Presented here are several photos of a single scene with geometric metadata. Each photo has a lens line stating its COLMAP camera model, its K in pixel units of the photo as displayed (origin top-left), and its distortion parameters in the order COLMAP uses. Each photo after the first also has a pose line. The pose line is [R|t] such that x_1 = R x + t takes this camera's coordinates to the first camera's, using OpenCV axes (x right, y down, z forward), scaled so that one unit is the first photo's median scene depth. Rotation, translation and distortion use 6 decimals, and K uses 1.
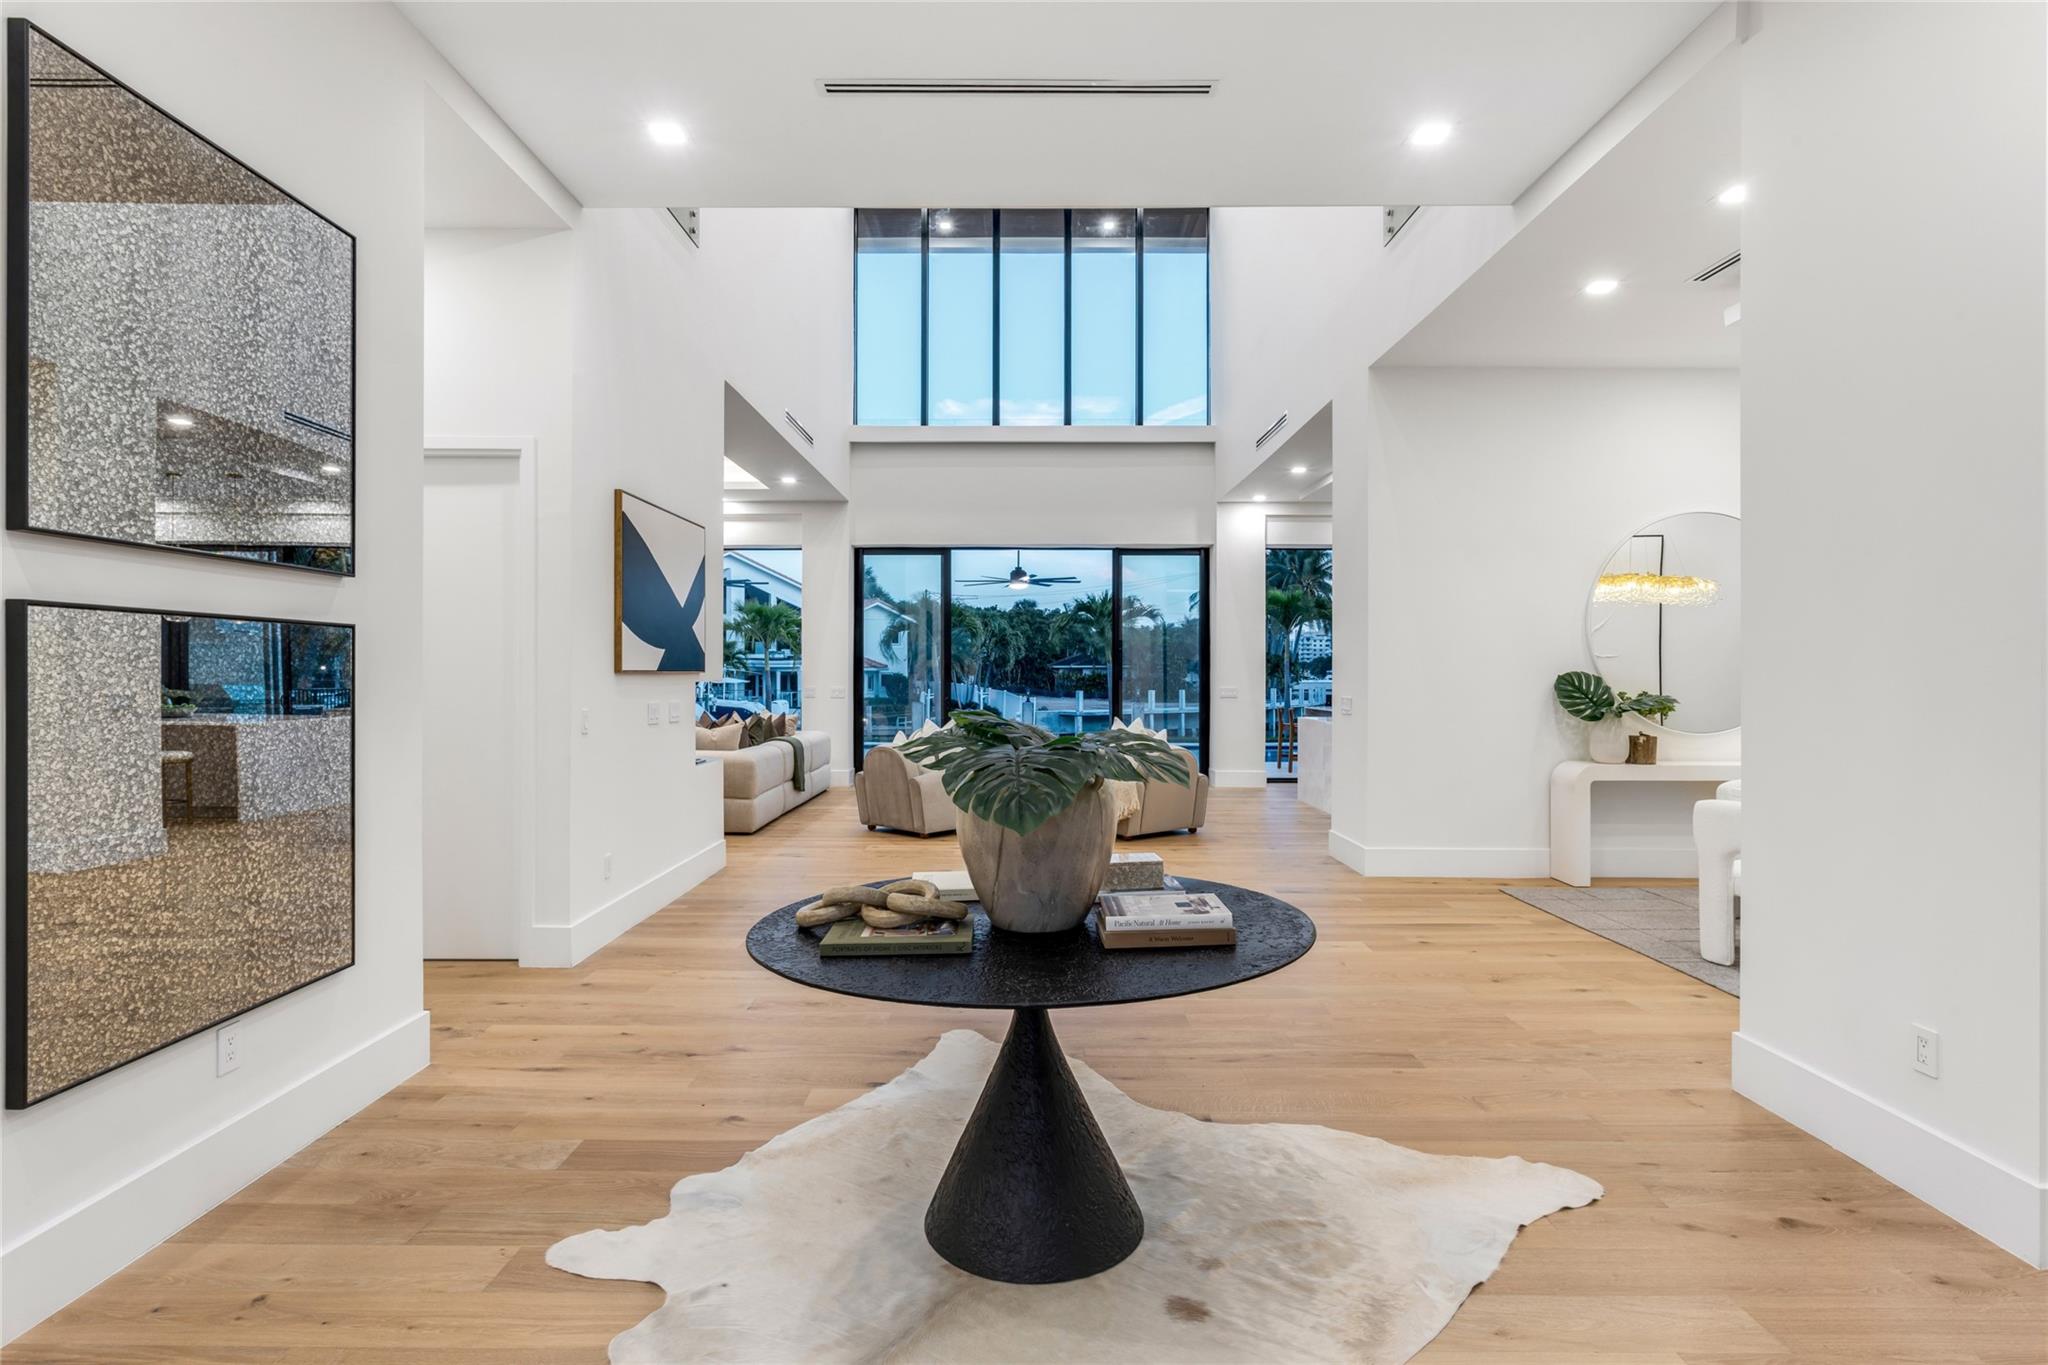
lens RADIAL K [[1011.7, 0, 1020.8], [0, 1011.7, 694.0], [0, 0, 1]] dist [-0.007971, 0.004871]
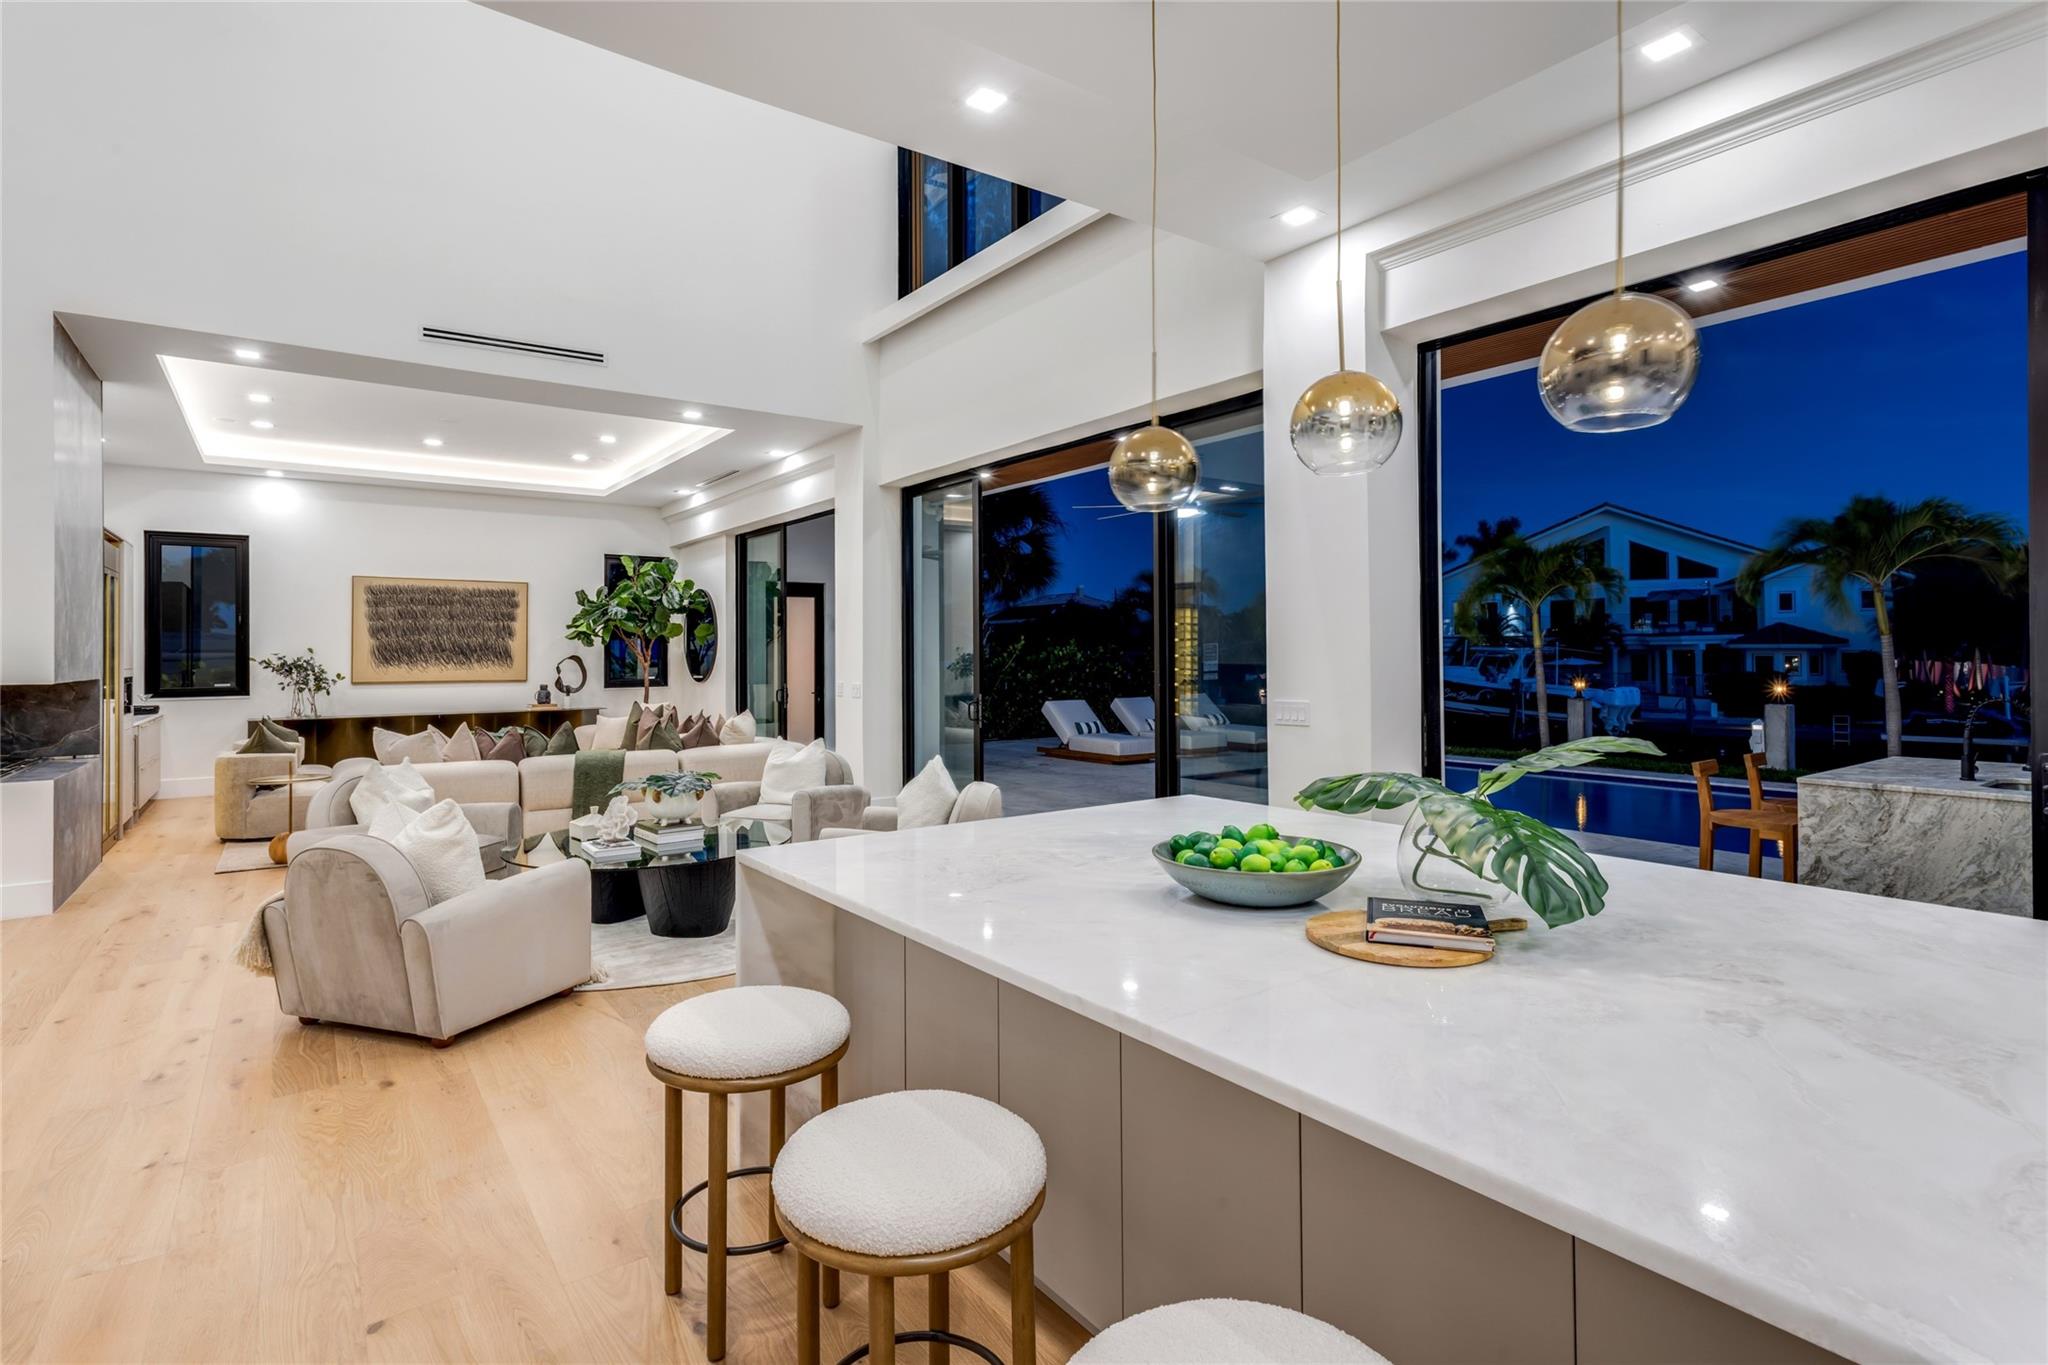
lens RADIAL K [[1011.7, 0, 1027.7], [0, 1011.7, 644.0], [0, 0, 1]] dist [-0.007971, 0.004871]
pose [[0.589102, -0.011994, -0.807970, 0.420752], [-0.010490, 0.999692, -0.022489, -0.017475], [0.807991, 0.021724, 0.588794, 0.591138]]
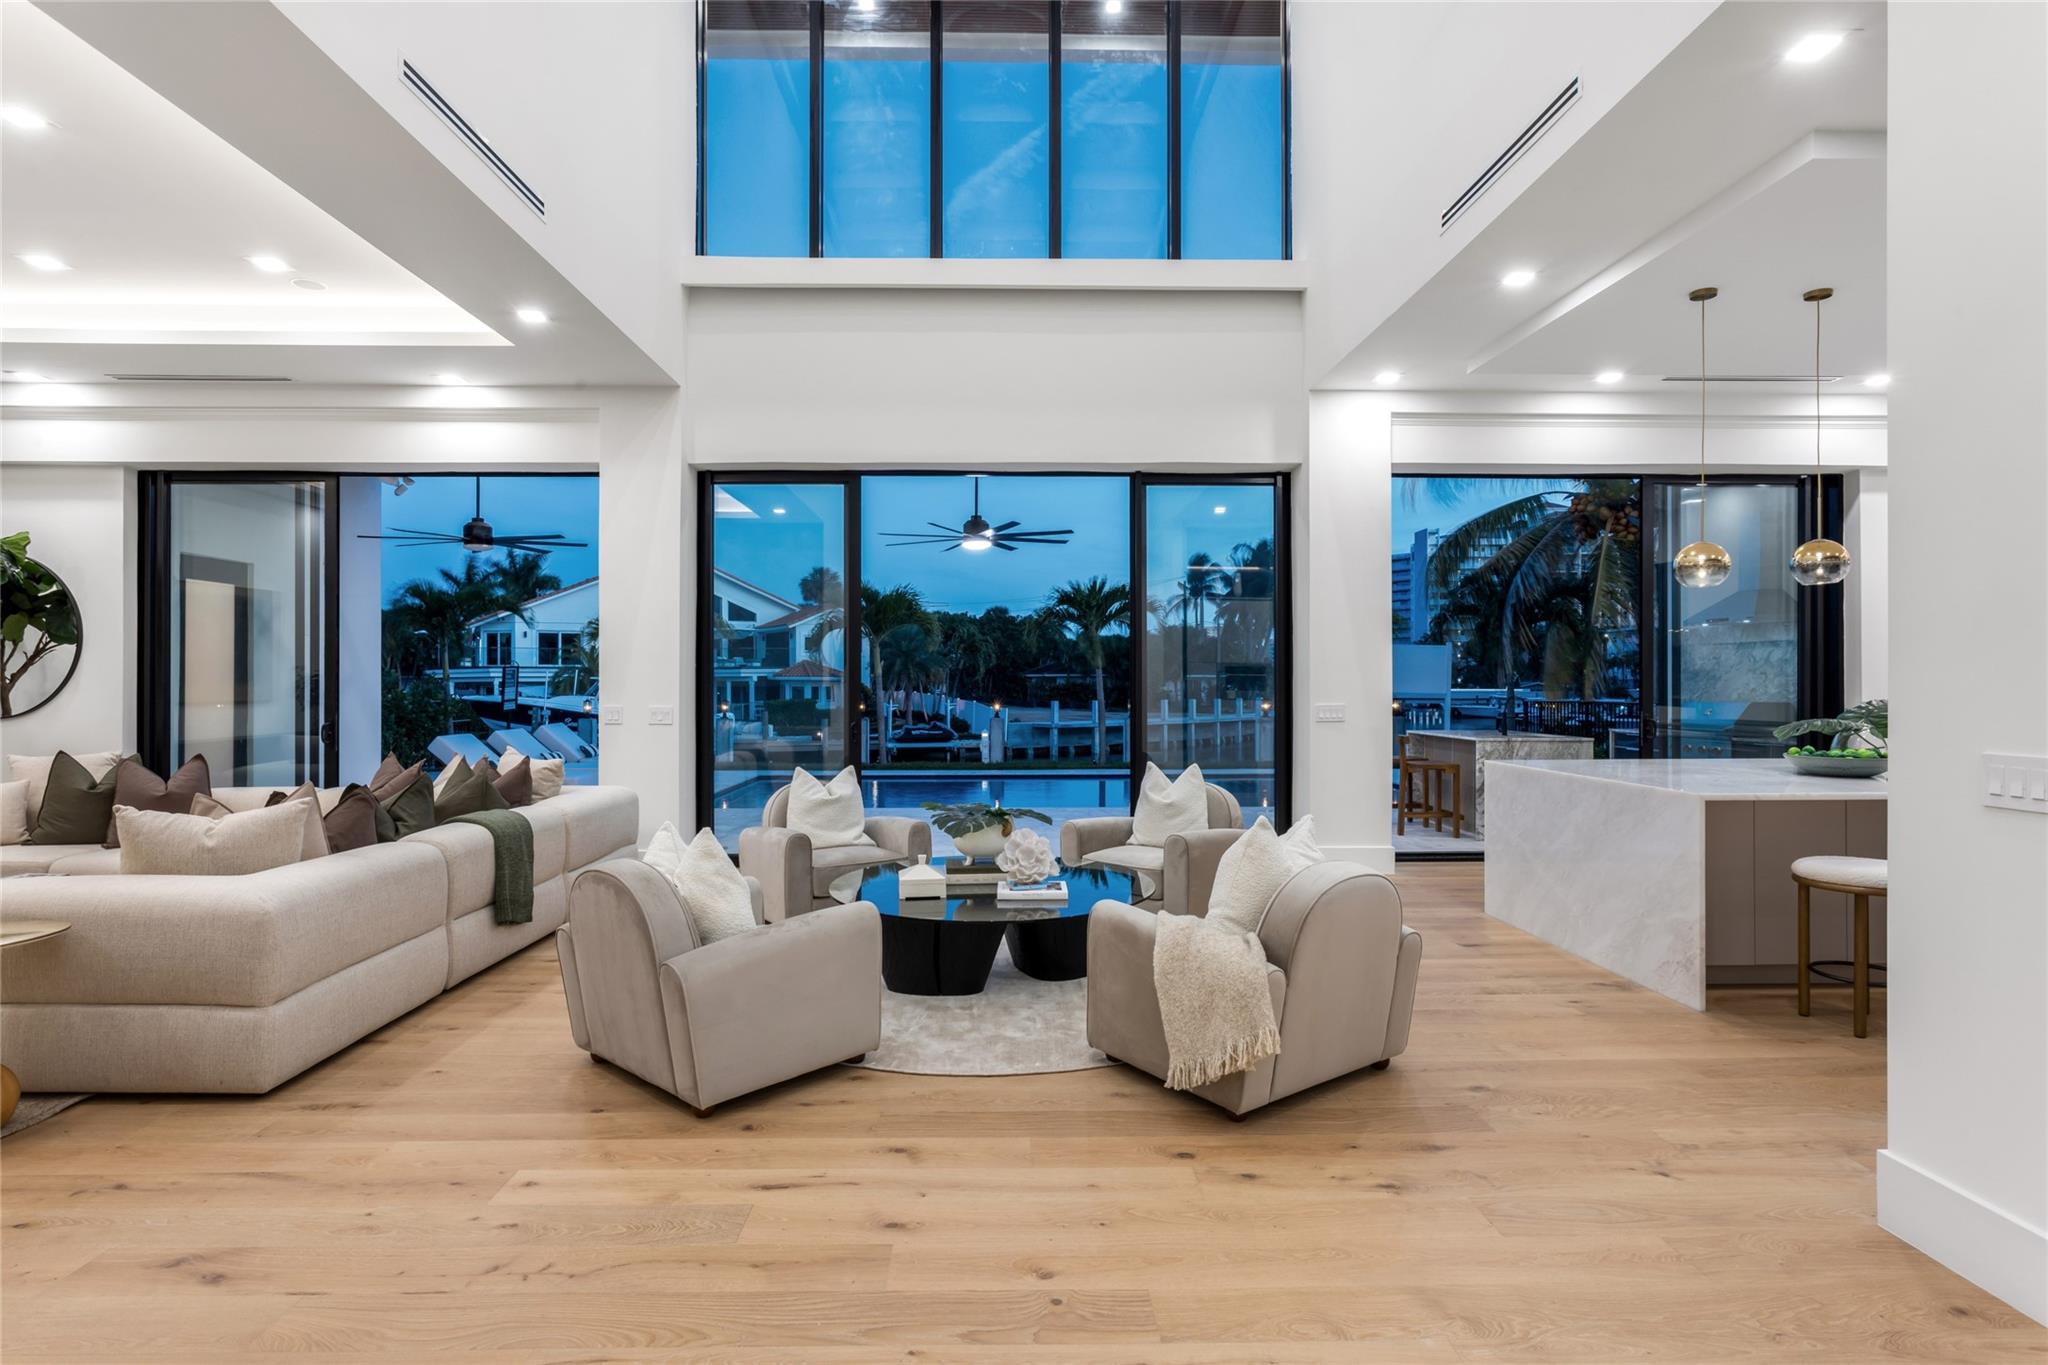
lens RADIAL K [[1011.7, 0, 1016.2], [0, 1011.7, 685.5], [0, 0, 1]] dist [-0.007971, 0.004871]
pose [[0.999741, -0.002469, 0.022630, 0.008523], [0.002866, 0.999842, -0.017564, -0.006892], [-0.022583, 0.017624, 0.999590, 0.368374]]
